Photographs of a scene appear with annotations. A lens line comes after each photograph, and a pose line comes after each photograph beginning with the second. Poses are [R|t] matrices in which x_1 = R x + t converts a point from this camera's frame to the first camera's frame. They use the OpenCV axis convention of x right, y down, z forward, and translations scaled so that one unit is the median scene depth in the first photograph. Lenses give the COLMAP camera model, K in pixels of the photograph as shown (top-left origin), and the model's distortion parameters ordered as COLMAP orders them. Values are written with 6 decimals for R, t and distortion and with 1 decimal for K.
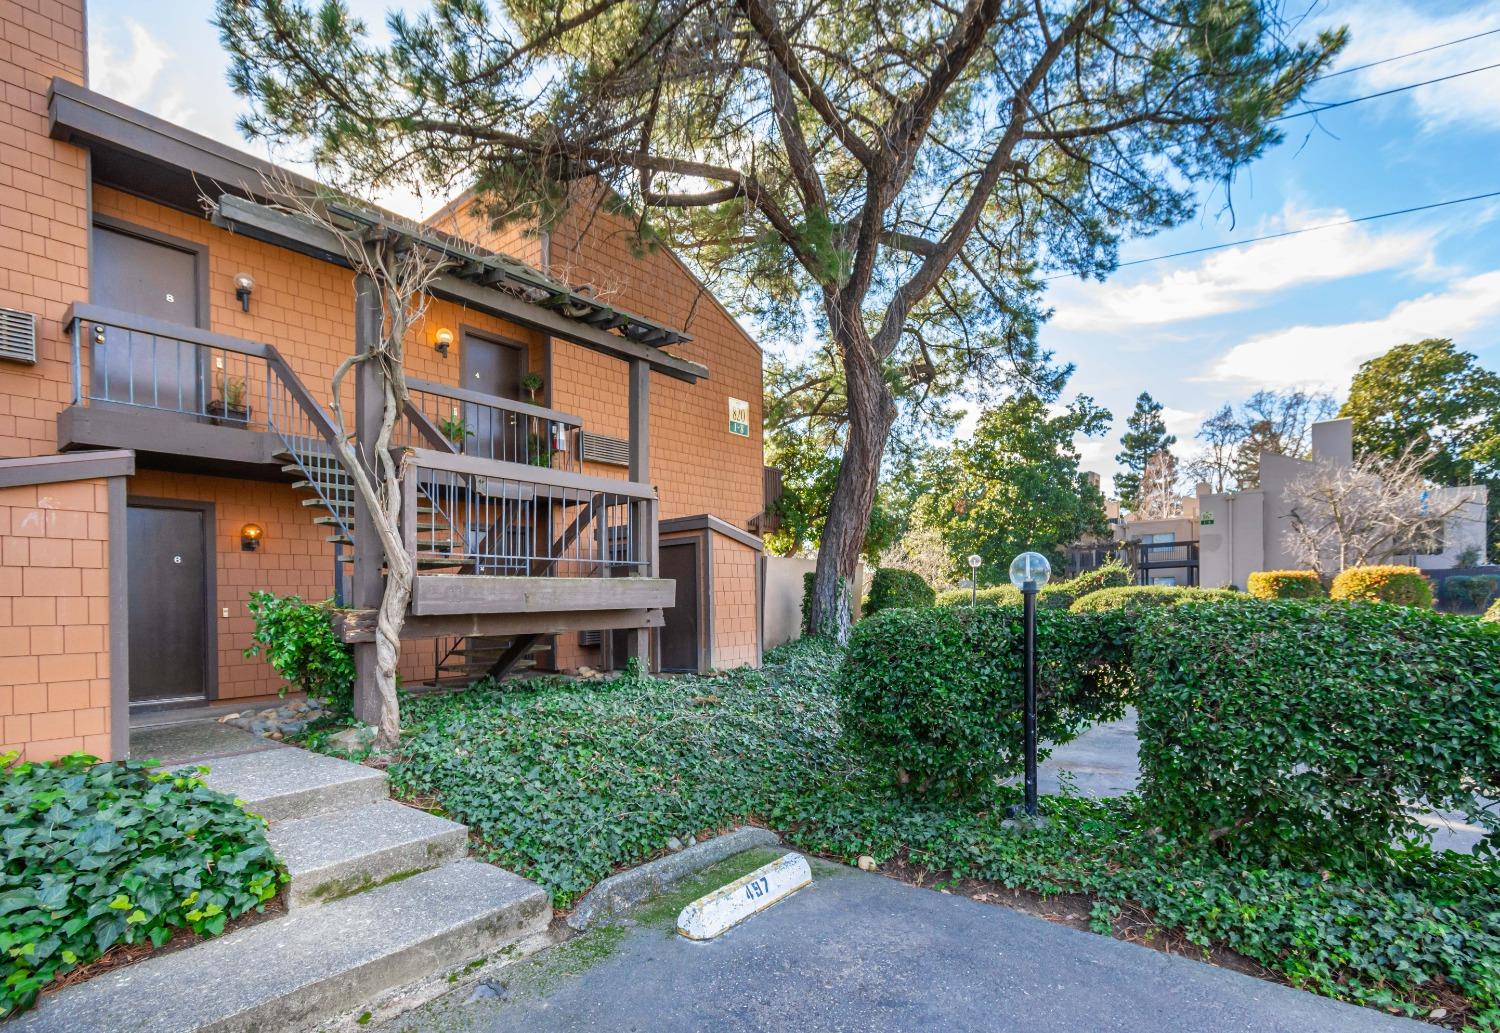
lens RADIAL K [[783.5, 0, 751.2], [0, 783.5, 588.6], [0, 0, 1]] dist [-0.000356, -0.000708]
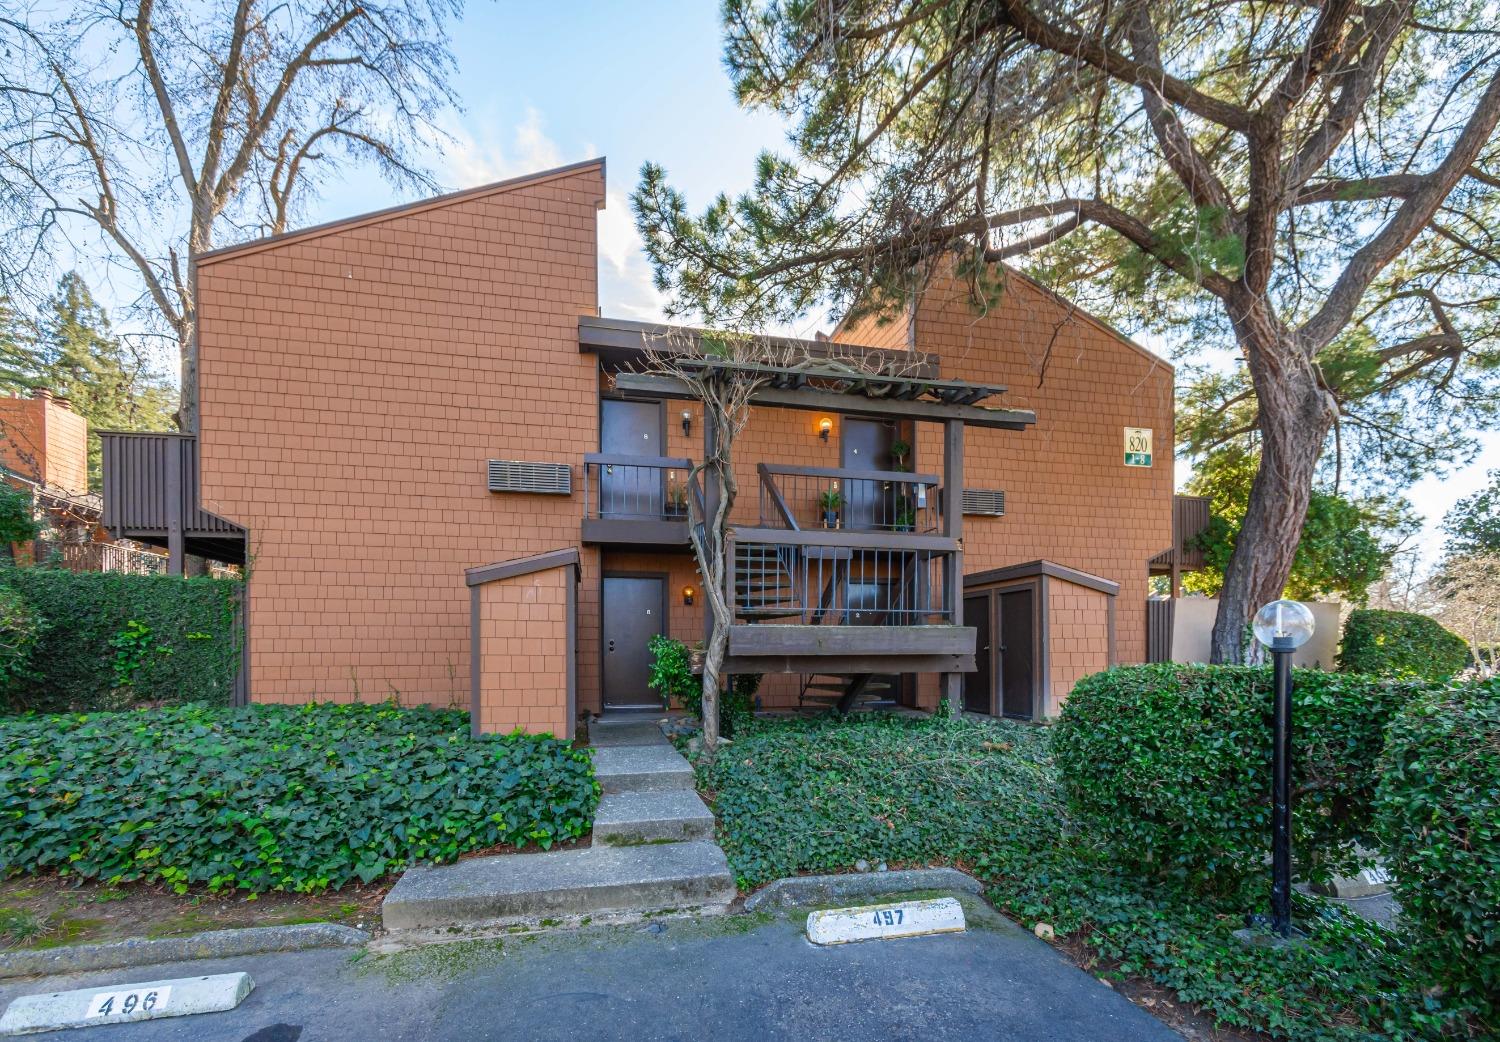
lens RADIAL K [[753.9, 0, 749.6], [0, 753.9, 629.0], [0, 0, 1]] dist [0.000159, -0.000175]
pose [[0.748367, 0.007535, -0.663242, 0.438974], [-0.004465, 0.999970, 0.006322, -0.018520], [0.663270, -0.001770, 0.748378, 0.070866]]
